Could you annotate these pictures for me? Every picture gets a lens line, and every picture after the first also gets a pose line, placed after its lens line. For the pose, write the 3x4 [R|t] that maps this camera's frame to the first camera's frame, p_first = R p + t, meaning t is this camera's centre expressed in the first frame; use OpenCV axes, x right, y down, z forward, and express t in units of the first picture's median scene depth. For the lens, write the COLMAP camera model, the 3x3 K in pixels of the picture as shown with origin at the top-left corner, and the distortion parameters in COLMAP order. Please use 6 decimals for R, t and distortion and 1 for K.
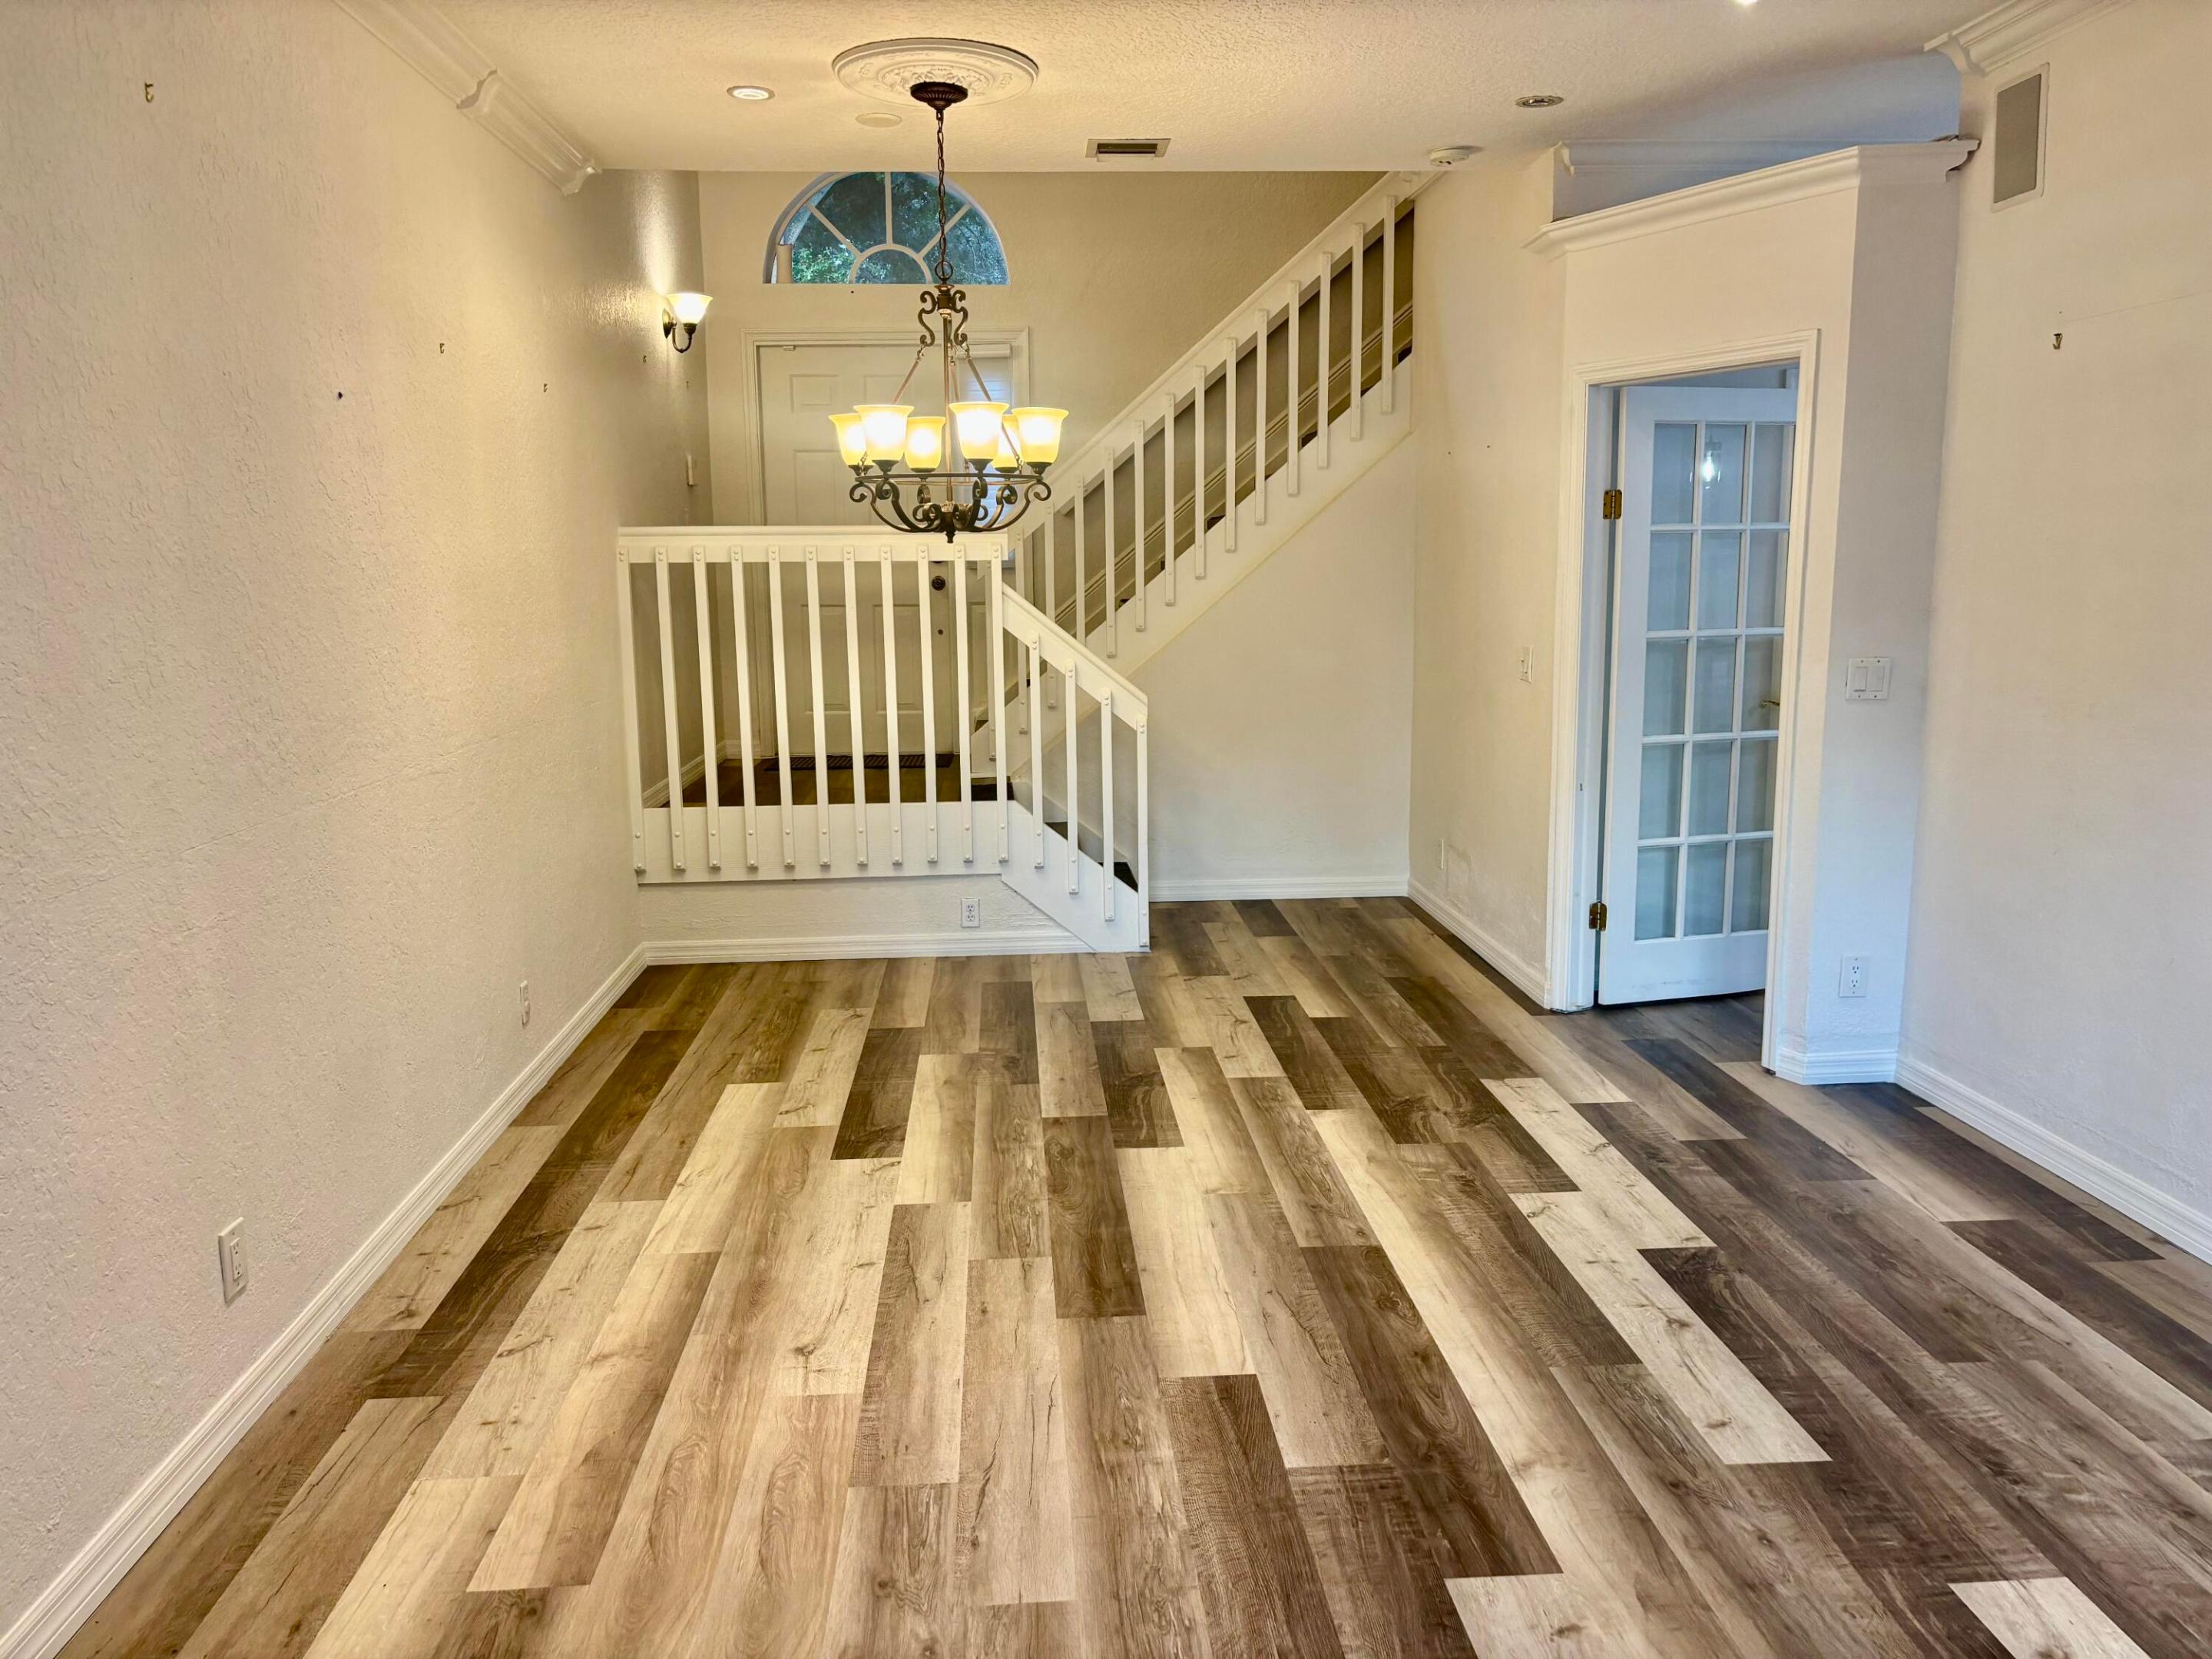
lens RADIAL K [[1677.6, 0, 1084.0], [0, 1677.6, 812.8], [0, 0, 1]] dist [0.023411, -0.028299]
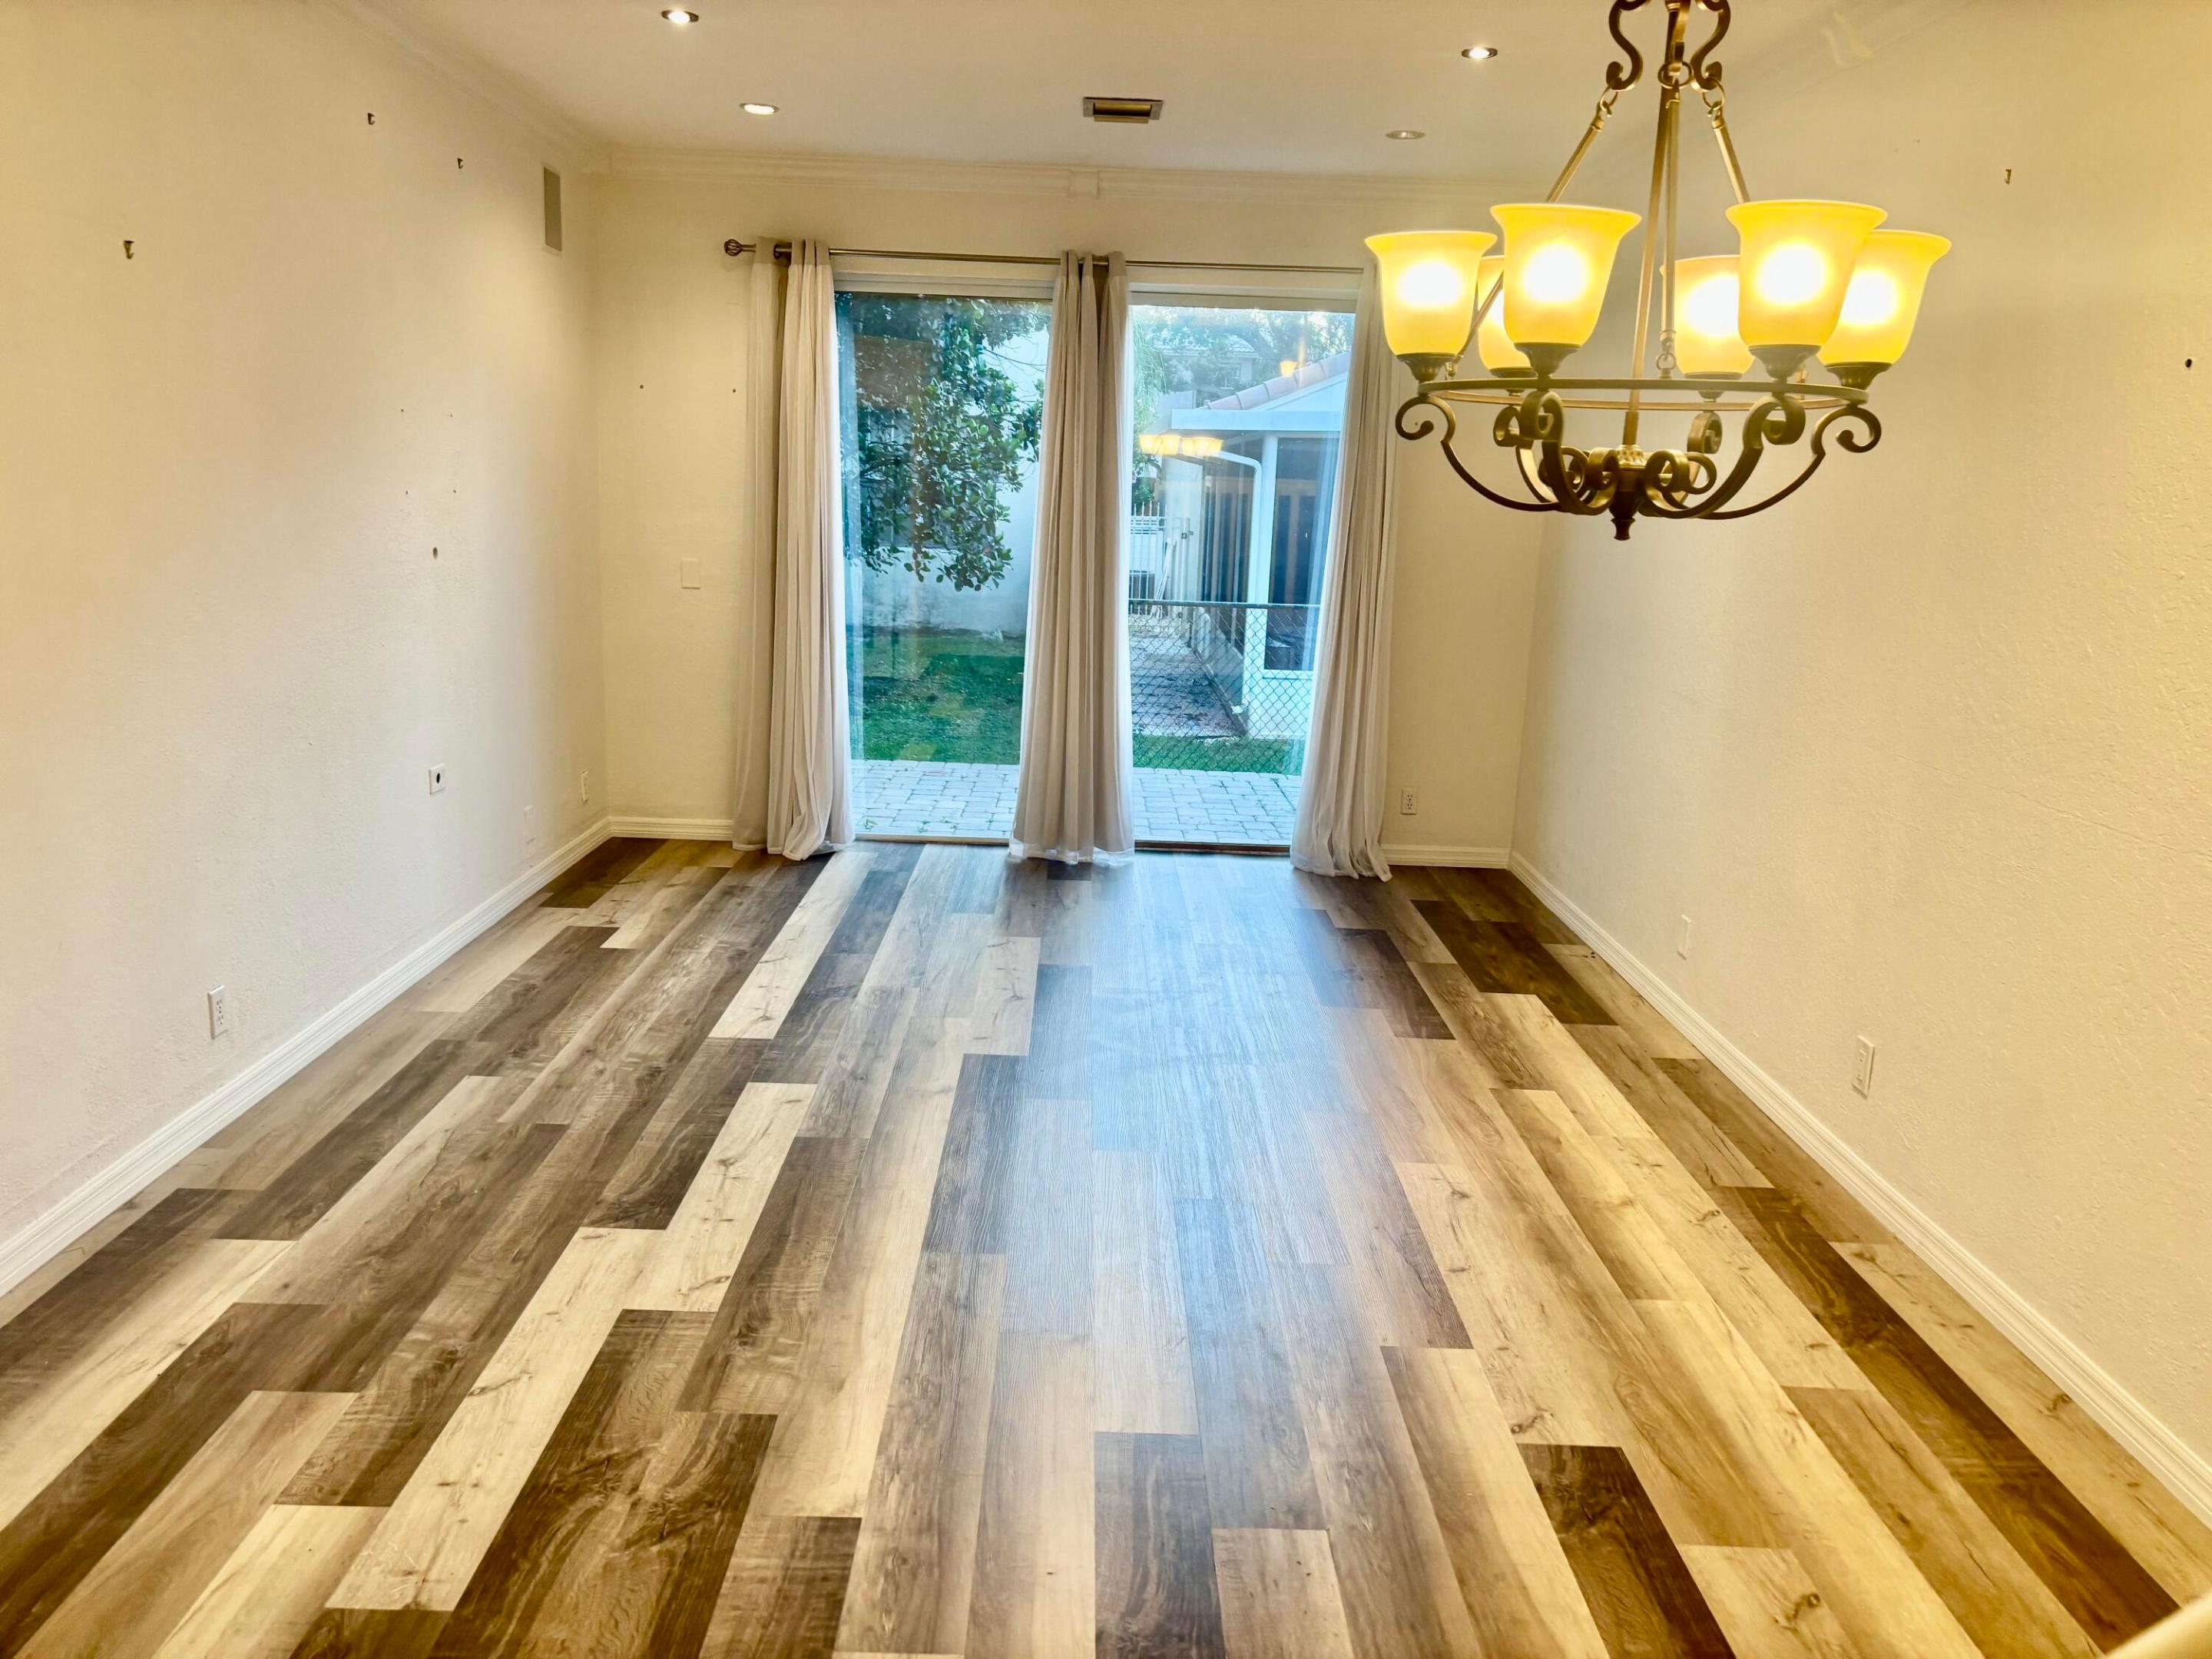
lens RADIAL K [[1677.6, 0, 1101.9], [0, 1677.6, 819.3], [0, 0, 1]] dist [0.023411, -0.028299]
pose [[-0.998824, -0.032323, 0.036144, 0.036332], [-0.017835, 0.938054, 0.346031, -0.229169], [-0.045090, 0.344979, -0.937527, 1.365788]]
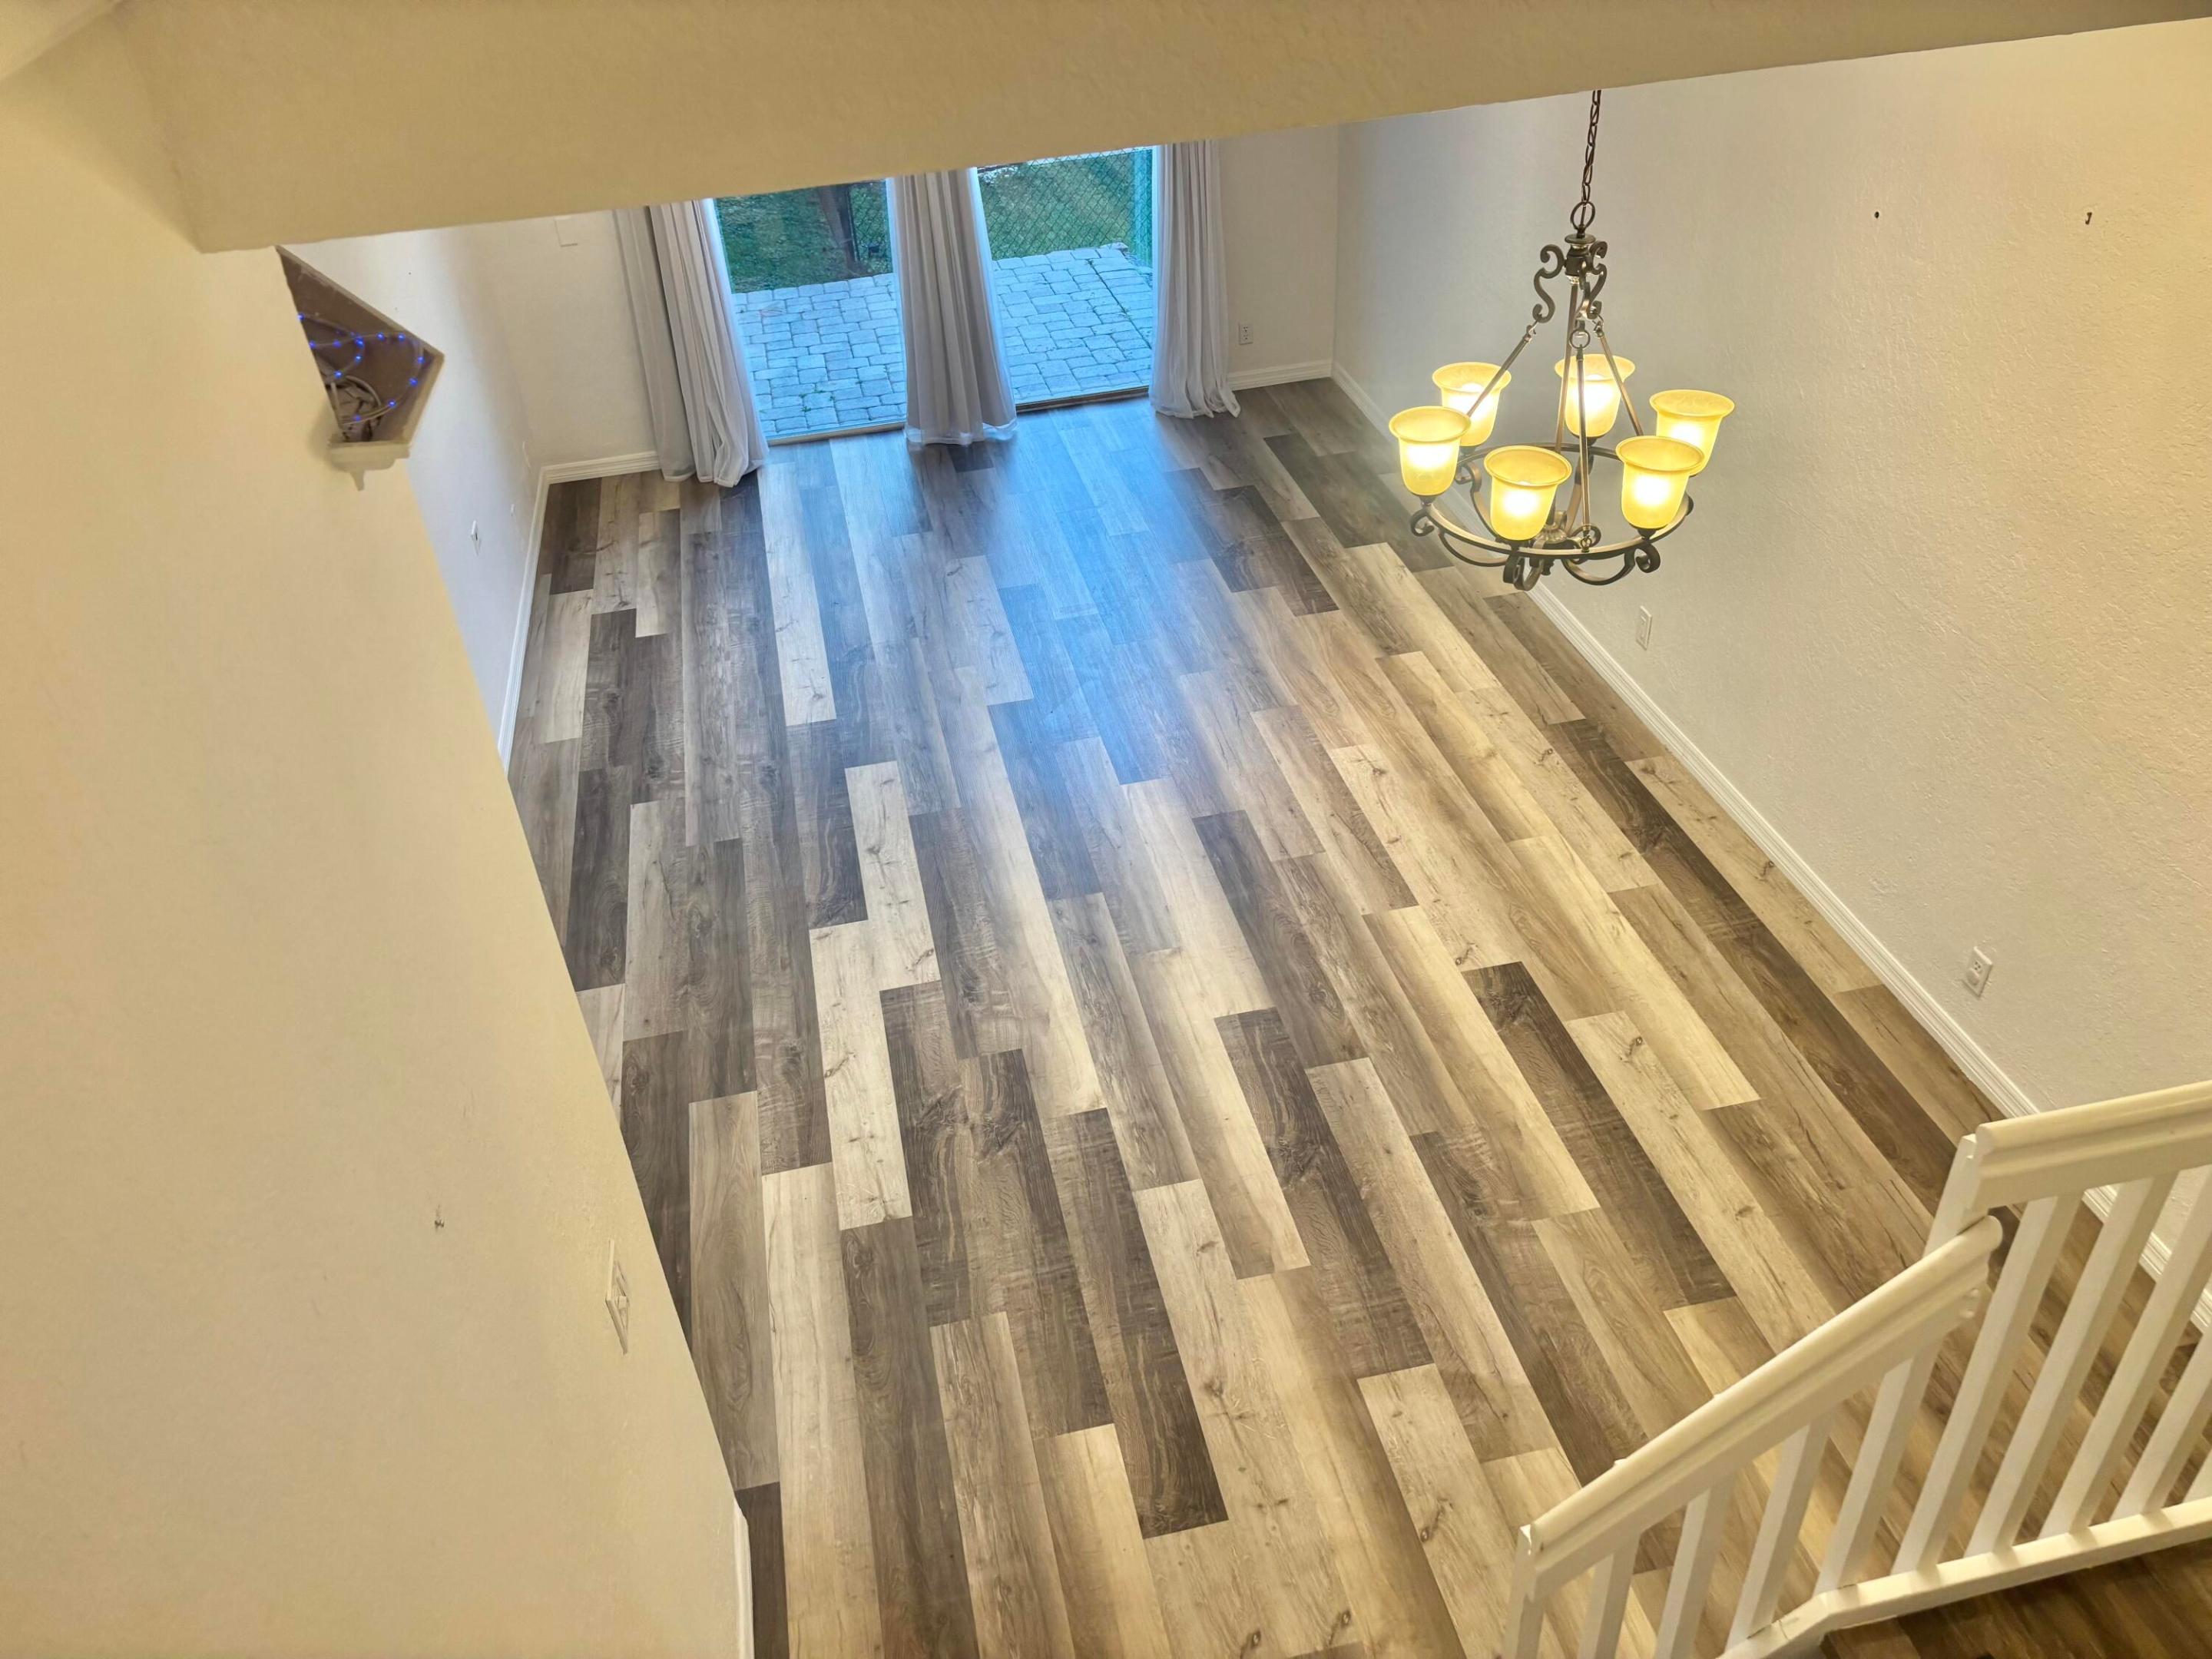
lens RADIAL K [[1677.6, 0, 1084.9], [0, 1677.6, 830.0], [0, 0, 1]] dist [0.023411, -0.028299]
pose [[-0.985734, 0.150647, -0.075059, 0.182070], [0.055864, 0.713516, 0.698408, -0.576379], [0.158770, 0.684252, -0.711753, 1.485520]]
